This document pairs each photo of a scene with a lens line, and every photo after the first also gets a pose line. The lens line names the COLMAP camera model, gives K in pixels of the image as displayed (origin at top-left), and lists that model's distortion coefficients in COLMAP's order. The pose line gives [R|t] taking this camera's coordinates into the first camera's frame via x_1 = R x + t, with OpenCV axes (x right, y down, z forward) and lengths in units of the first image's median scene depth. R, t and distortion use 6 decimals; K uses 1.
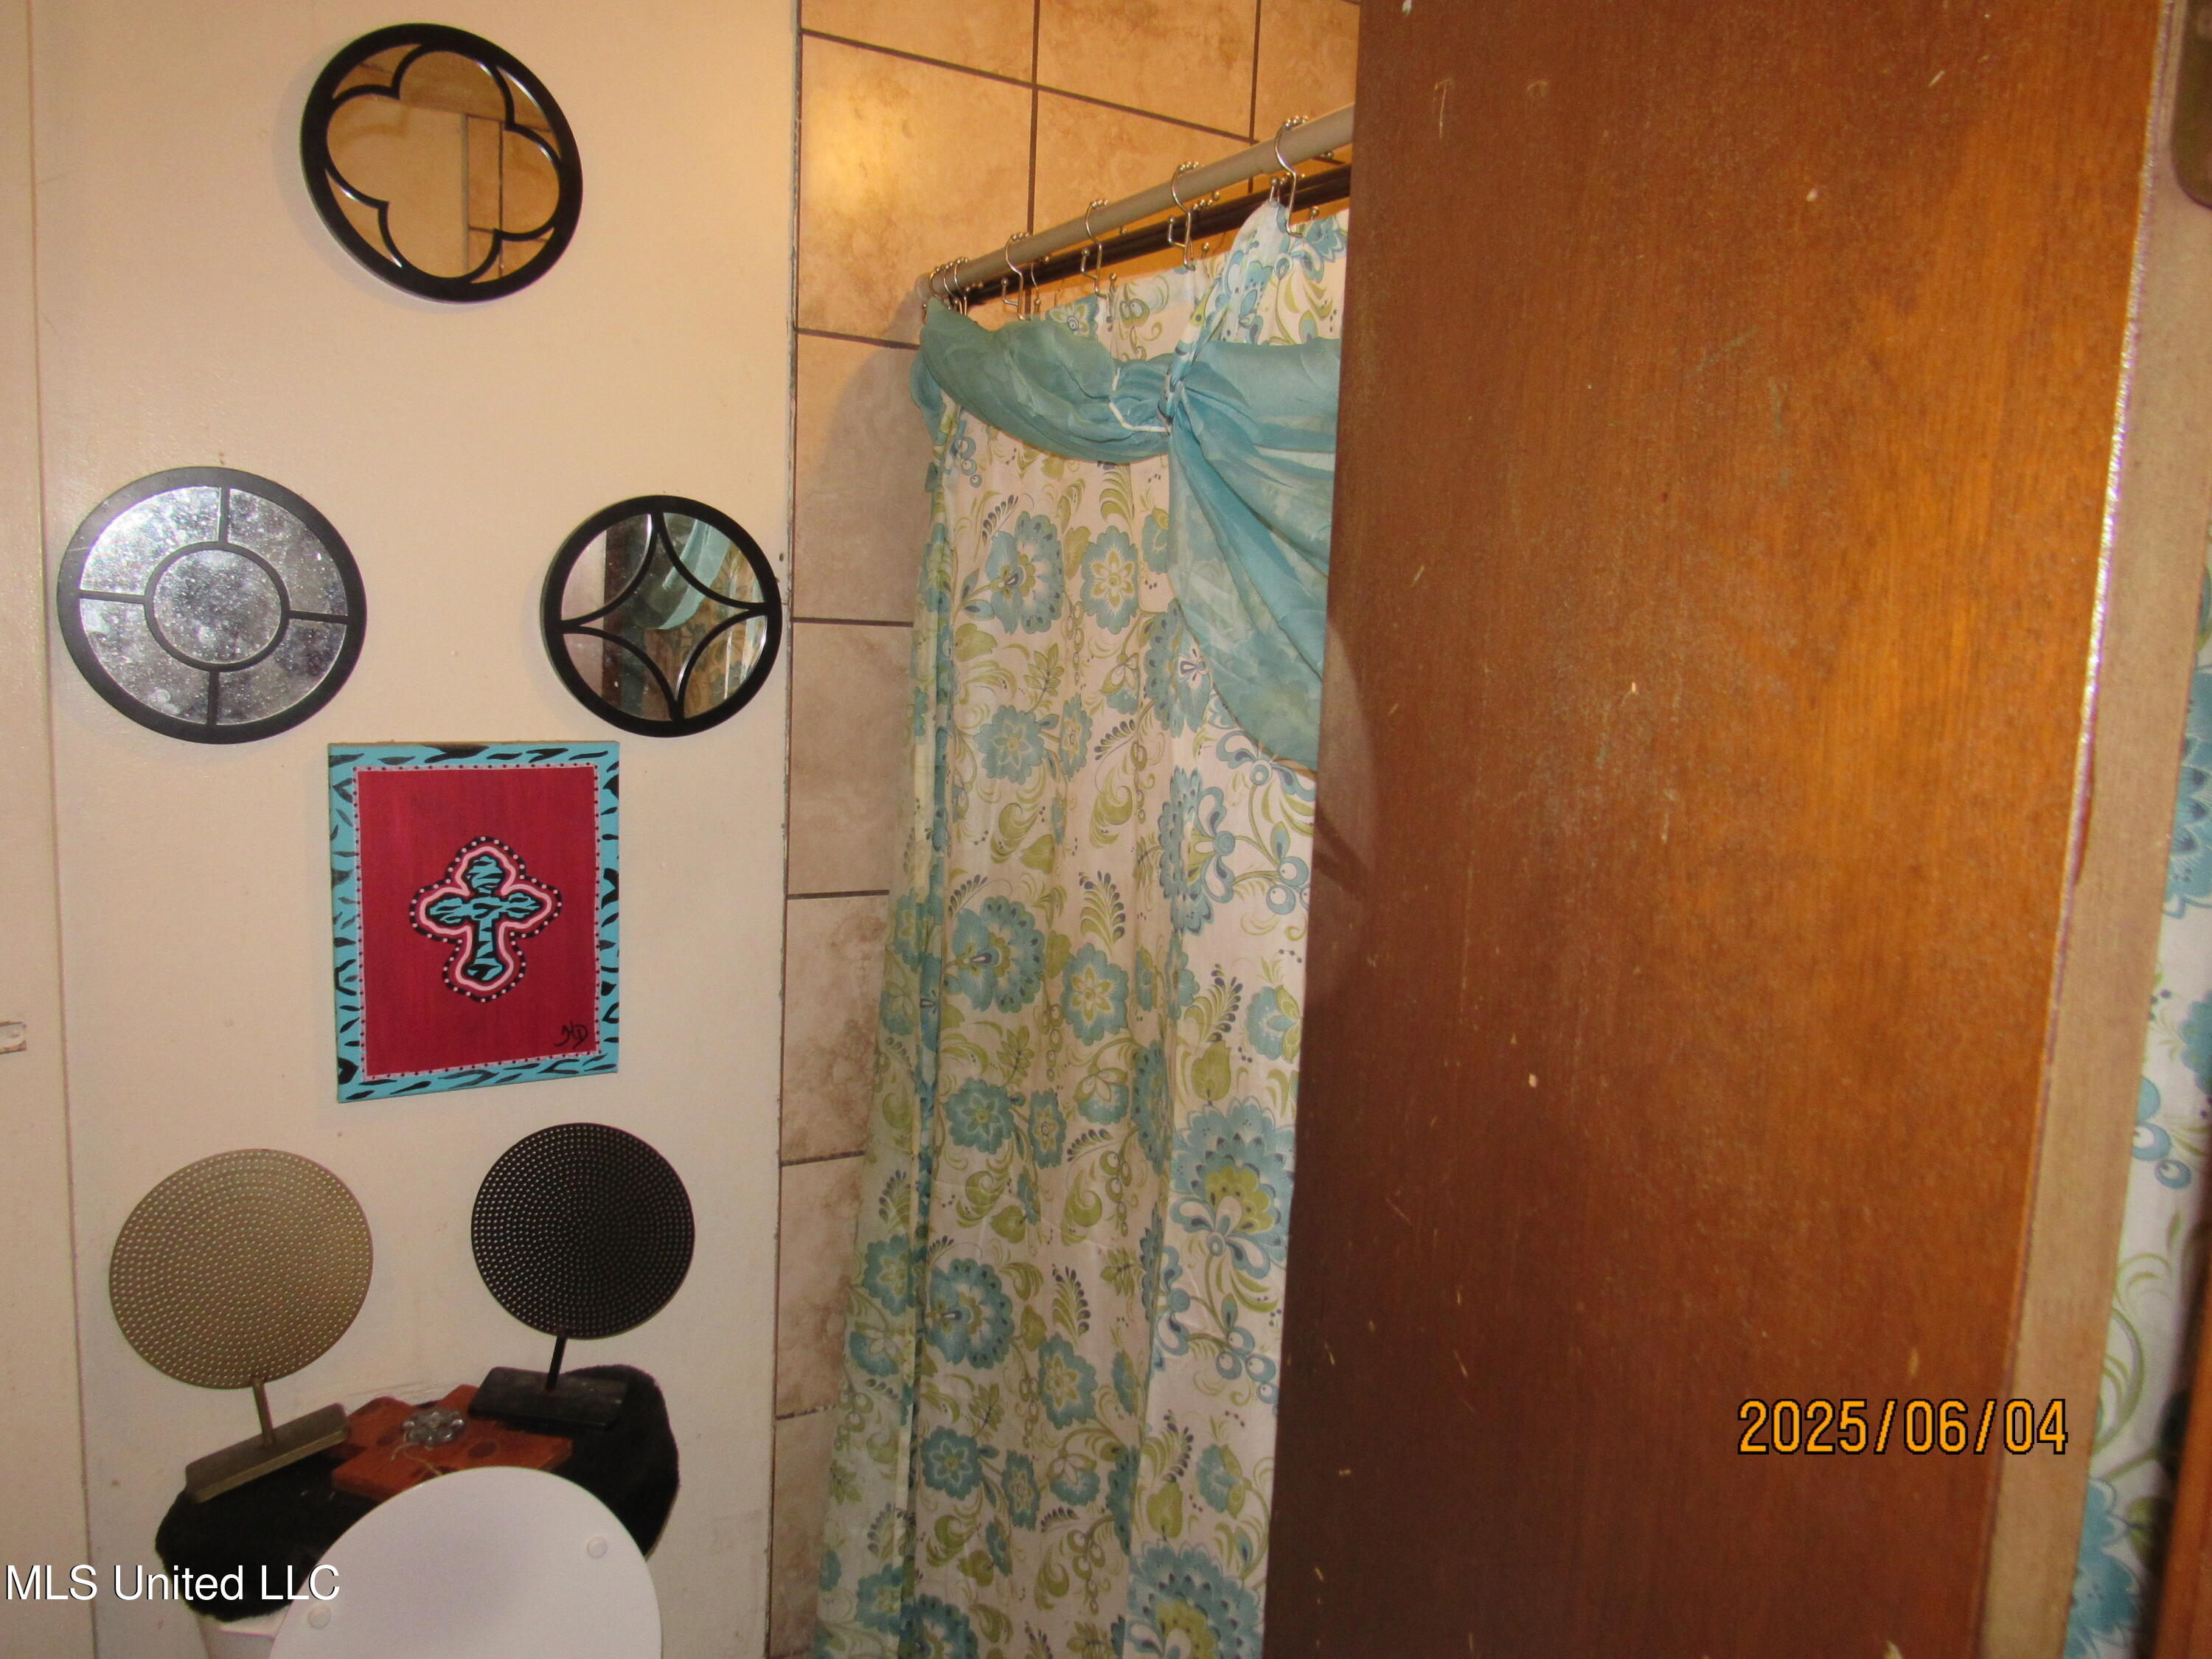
lens RADIAL K [[1571.5, 0, 1103.0], [0, 1571.5, 828.1], [0, 0, 1]] dist [-0.040262, 0.014902]
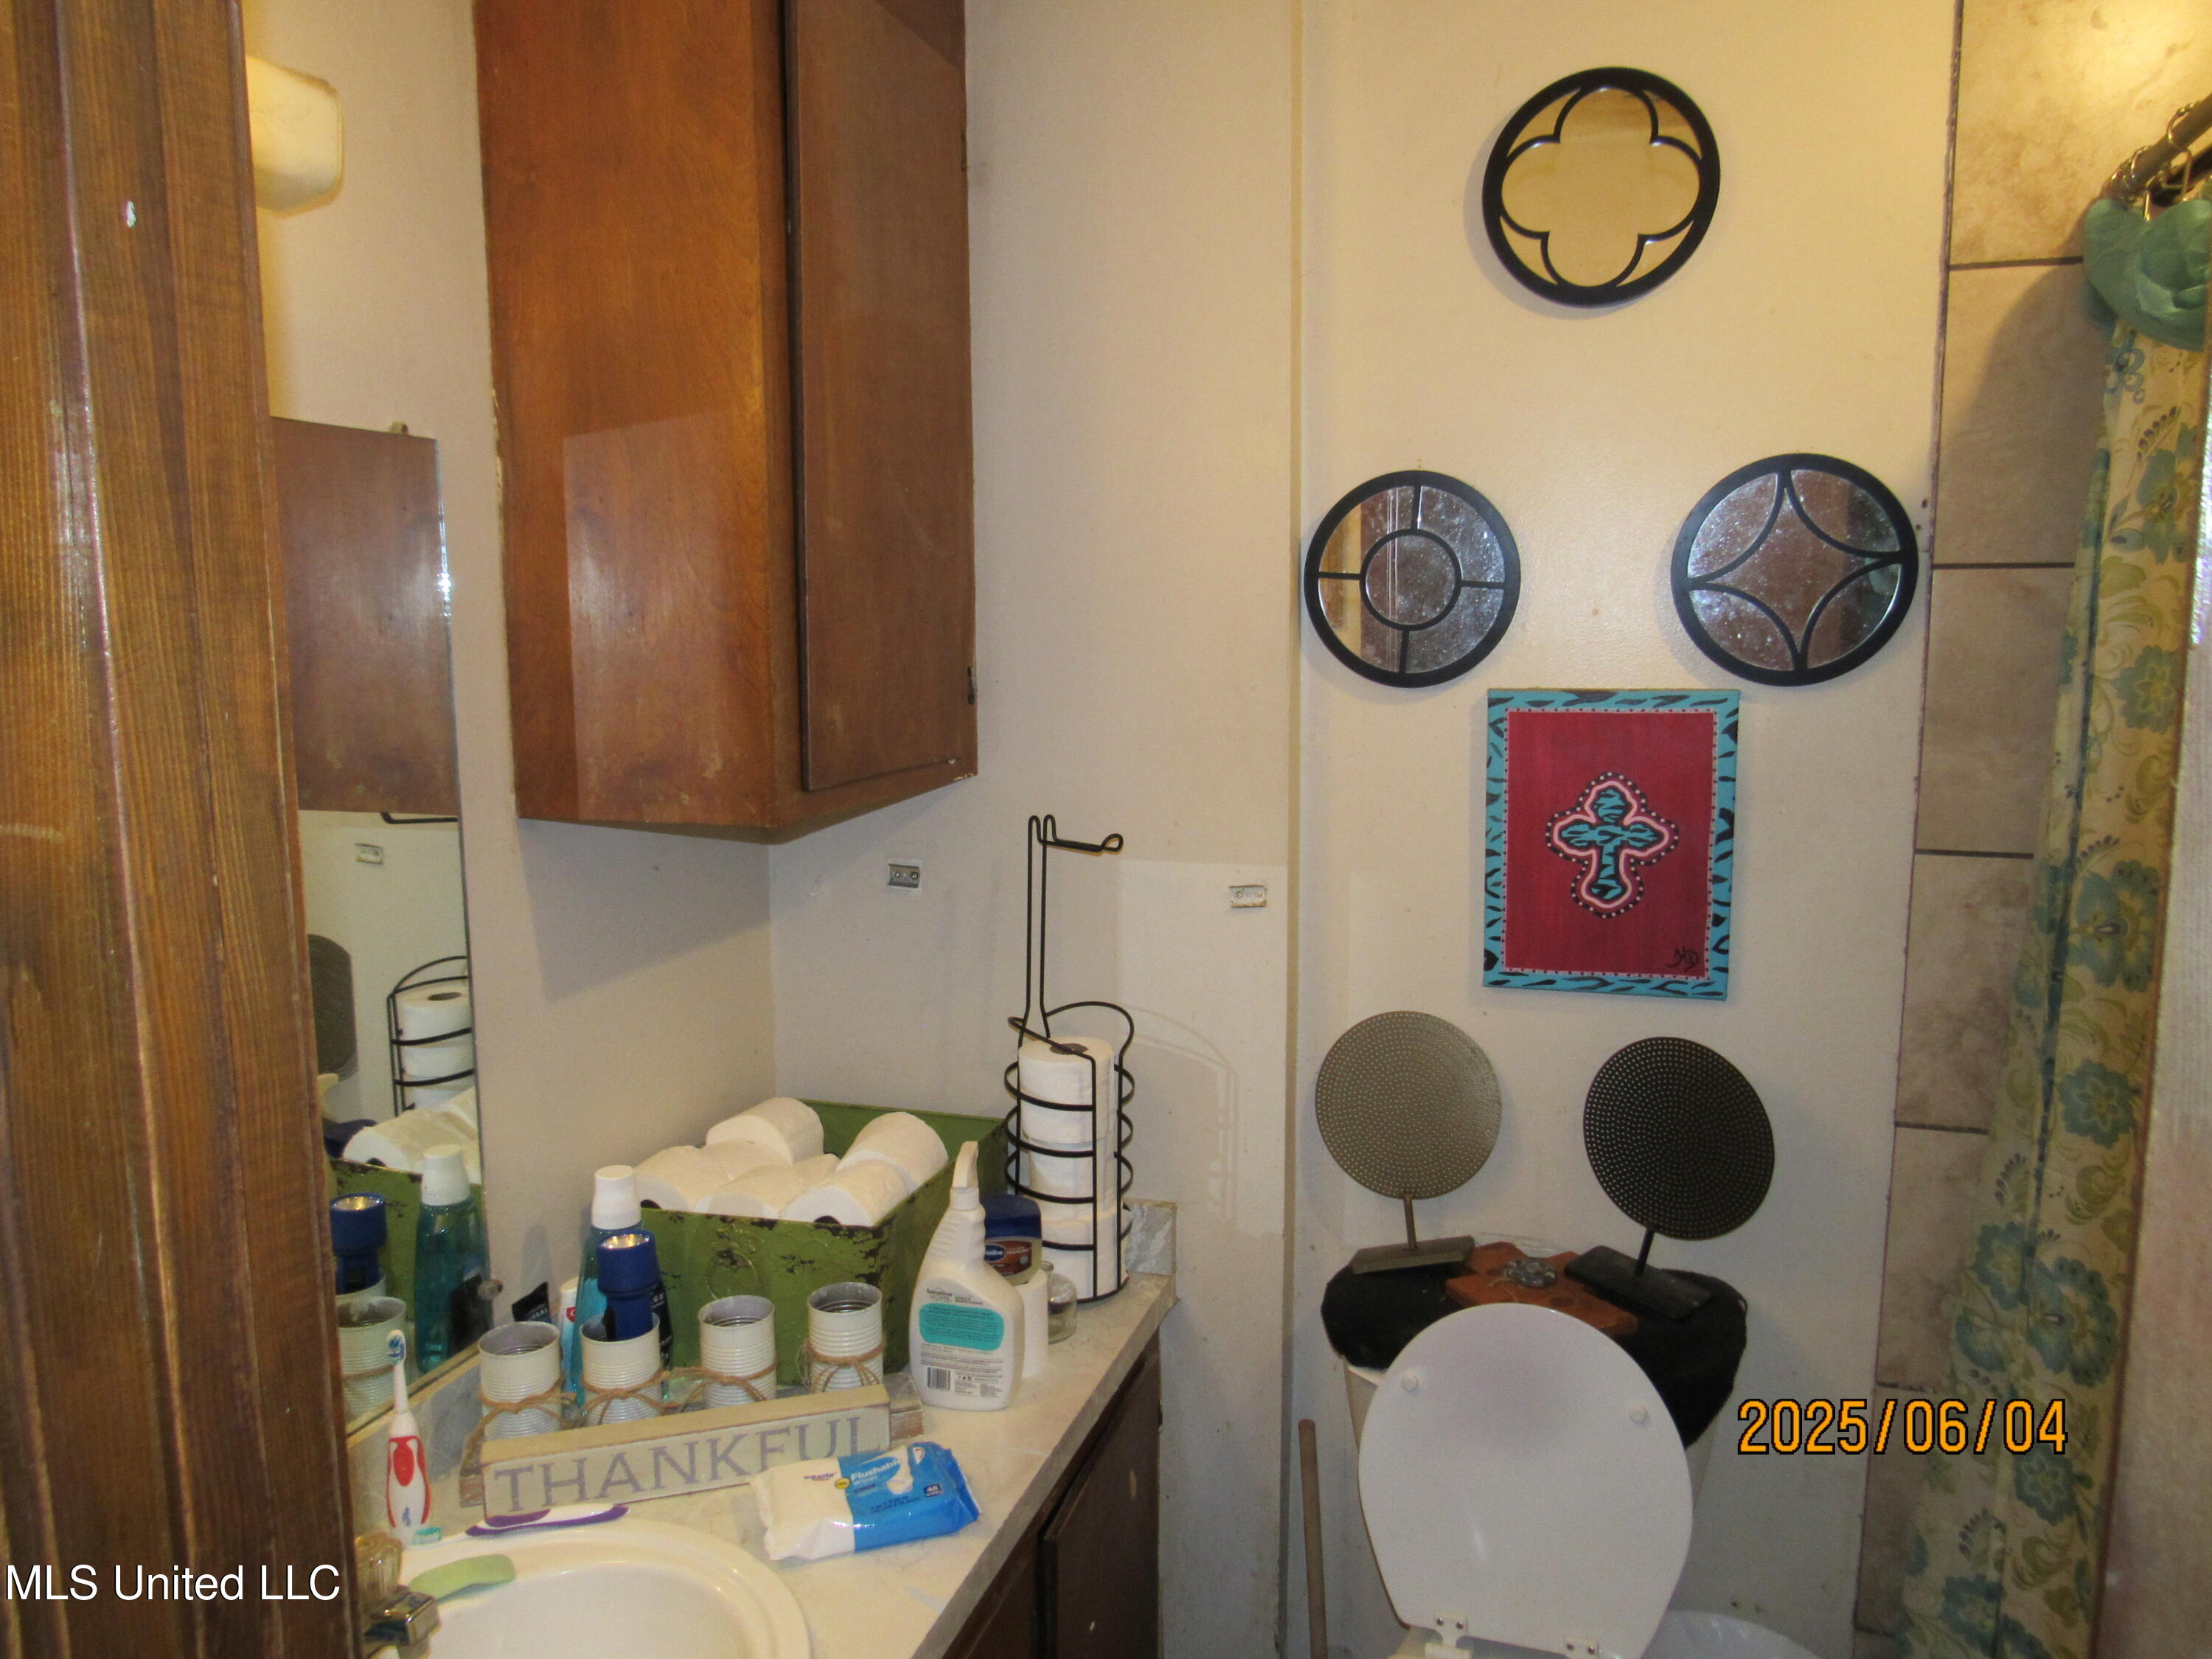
lens RADIAL K [[1571.5, 0, 1094.1], [0, 1571.5, 839.9], [0, 0, 1]] dist [-0.040262, 0.014902]
pose [[0.635942, 0.063192, -0.769145, 0.232893], [-0.061231, 0.997632, 0.031338, 0.040104], [0.769304, 0.027166, 0.638305, -0.015978]]
